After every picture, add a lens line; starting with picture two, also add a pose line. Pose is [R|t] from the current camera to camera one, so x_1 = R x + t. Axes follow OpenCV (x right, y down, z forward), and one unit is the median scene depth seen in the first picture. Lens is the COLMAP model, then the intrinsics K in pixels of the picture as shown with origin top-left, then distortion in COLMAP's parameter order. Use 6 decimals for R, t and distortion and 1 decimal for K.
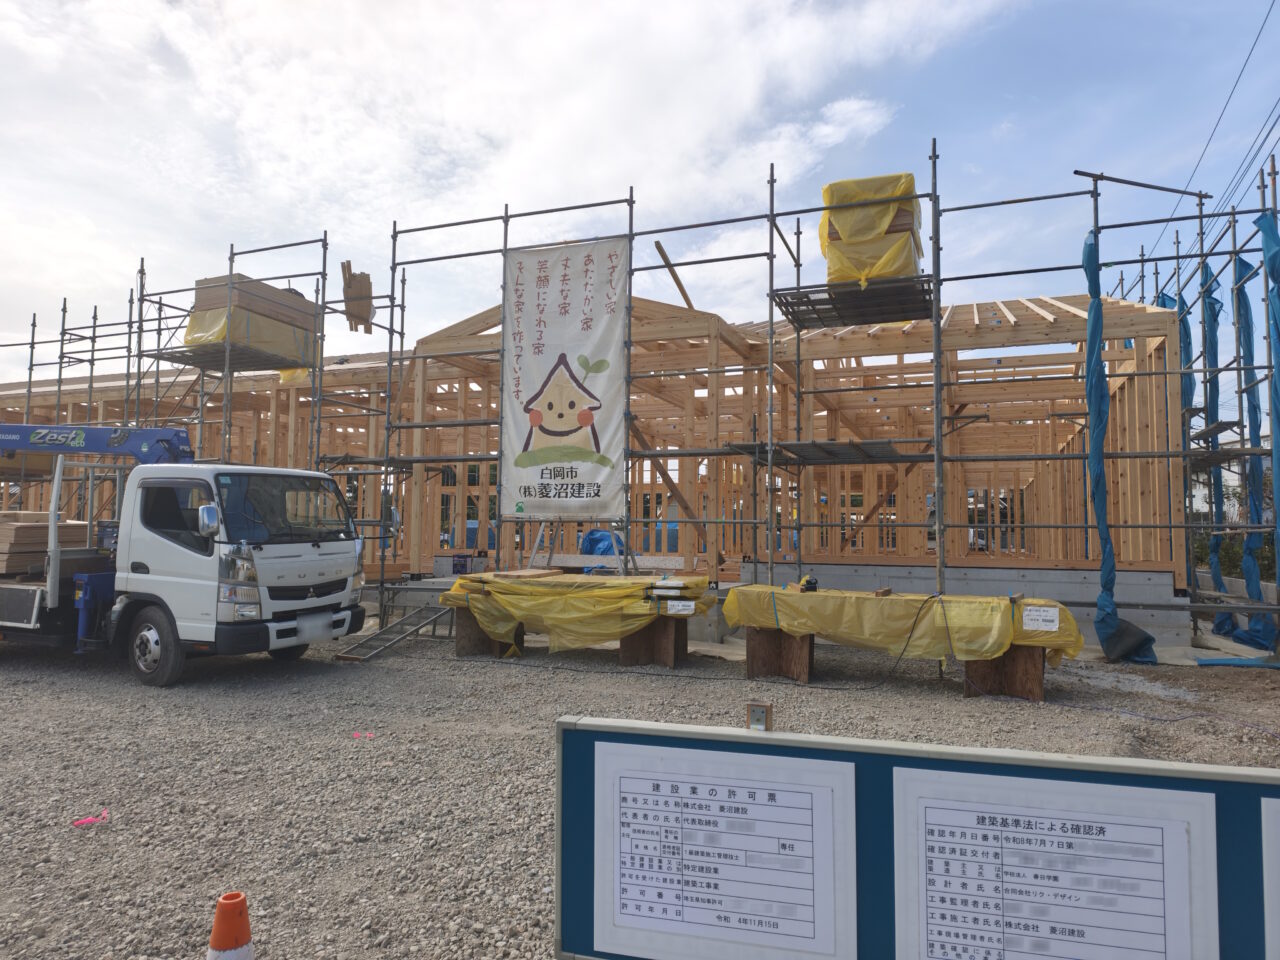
lens RADIAL K [[866.3, 0, 640.0], [0, 866.3, 480.0], [0, 0, 1]] dist [0.003404, -0.036187]
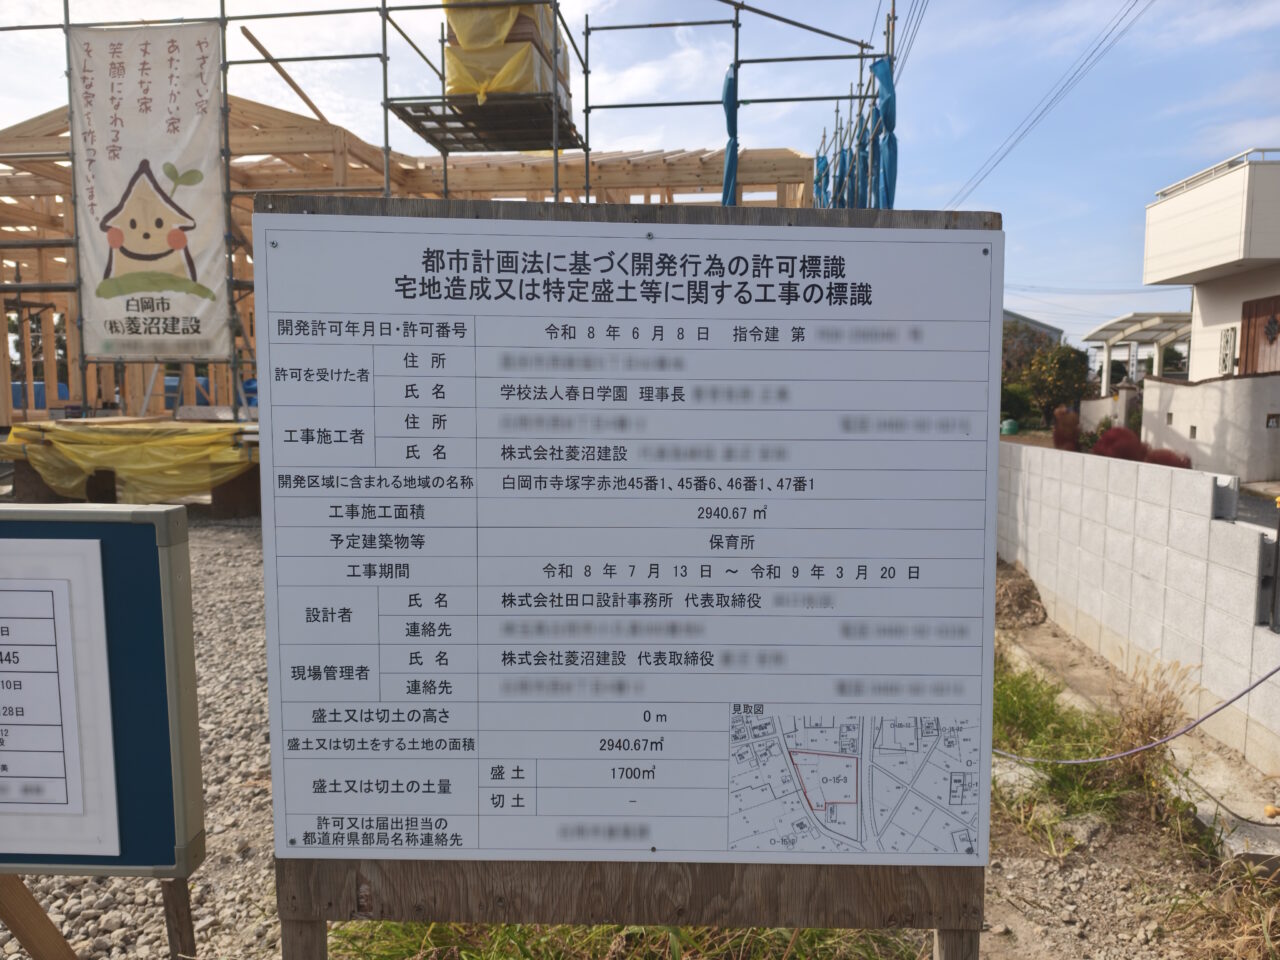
lens RADIAL K [[906.3, 0, 640.0], [0, 906.3, 480.0], [0, 0, 1]] dist [0.001818, -0.037936]
pose [[0.962107, -0.022726, 0.271724, 0.129531], [-0.018999, 0.988512, 0.149944, 0.020493], [-0.272010, -0.149425, 0.950622, -0.005627]]
